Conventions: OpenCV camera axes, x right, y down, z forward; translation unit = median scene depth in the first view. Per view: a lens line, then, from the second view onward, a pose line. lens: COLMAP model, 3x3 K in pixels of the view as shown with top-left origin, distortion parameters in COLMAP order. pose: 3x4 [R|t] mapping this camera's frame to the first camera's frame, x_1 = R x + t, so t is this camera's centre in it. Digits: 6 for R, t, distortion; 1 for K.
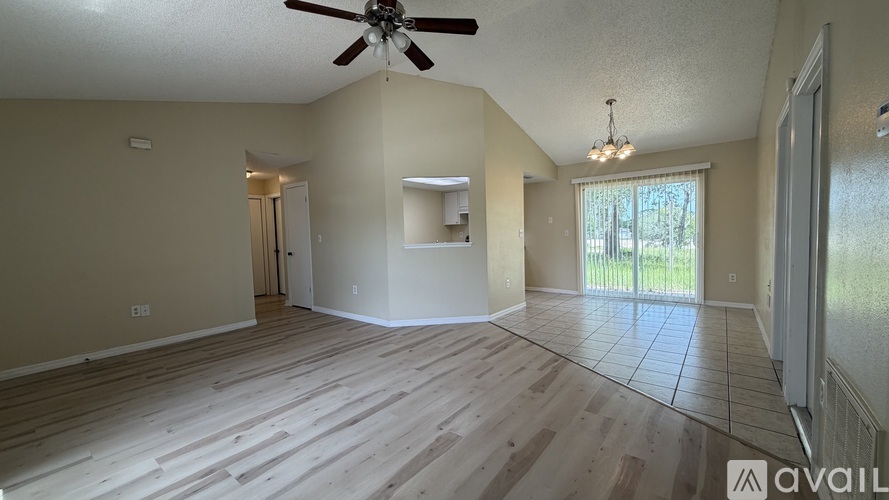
lens RADIAL K [[353.4, 0, 443.9], [0, 353.4, 249.9], [0, 0, 1]] dist [-0.000217, -0.000076]
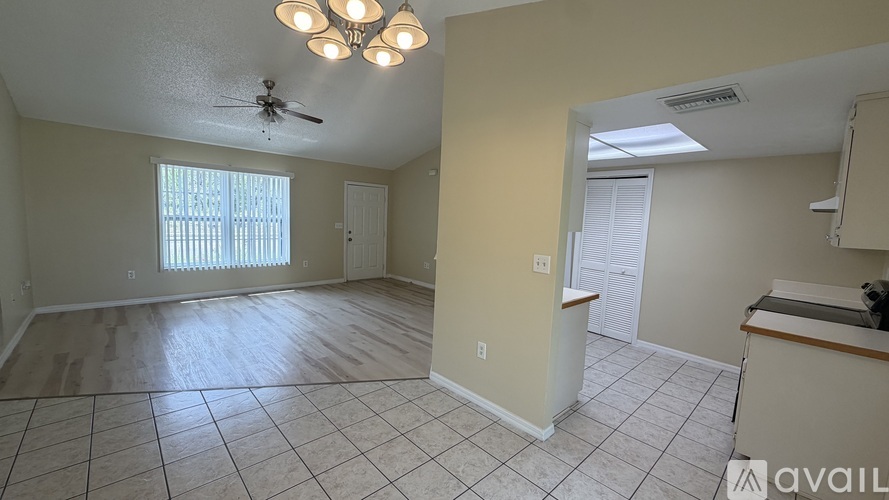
lens RADIAL K [[353.4, 0, 443.9], [0, 353.4, 250.2], [0, 0, 1]] dist [-0.000217, -0.000076]
pose [[-0.150043, 0.117857, -0.981630, 0.968637], [-0.090395, 0.987076, 0.132327, -0.168301], [0.984538, 0.108589, -0.137451, 1.394293]]
